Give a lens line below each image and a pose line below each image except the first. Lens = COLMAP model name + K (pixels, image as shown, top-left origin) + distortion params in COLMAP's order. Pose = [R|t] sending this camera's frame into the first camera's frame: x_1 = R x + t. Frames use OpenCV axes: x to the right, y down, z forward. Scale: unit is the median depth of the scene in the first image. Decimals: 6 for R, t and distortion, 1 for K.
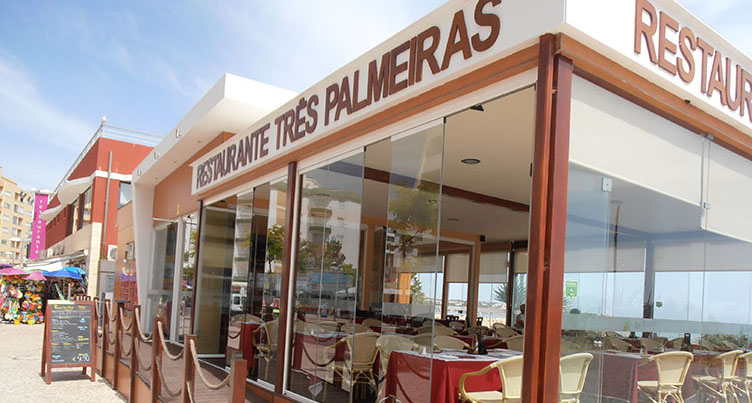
lens RADIAL K [[569.2, 0, 378.2], [0, 569.2, 202.2], [0, 0, 1]] dist [-0.016129, -0.002328]
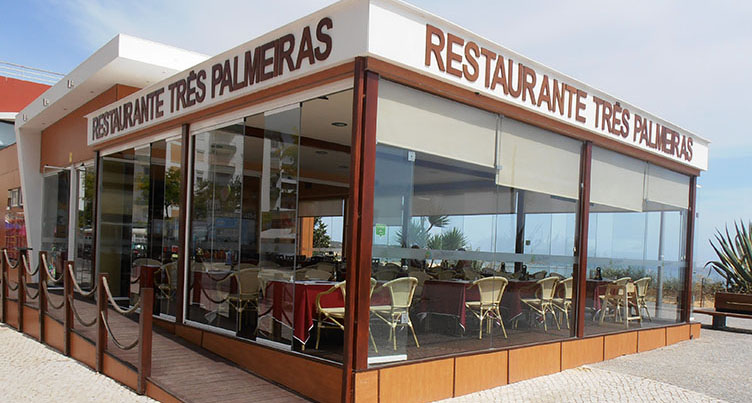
lens RADIAL K [[705.6, 0, 373.9], [0, 705.6, 201.7], [0, 0, 1]] dist [-0.020310, 0.000000]
pose [[0.994855, -0.012171, 0.100574, 0.086791], [0.001474, 0.994391, 0.105759, -0.068163], [-0.101297, -0.105067, 0.989293, -0.482840]]
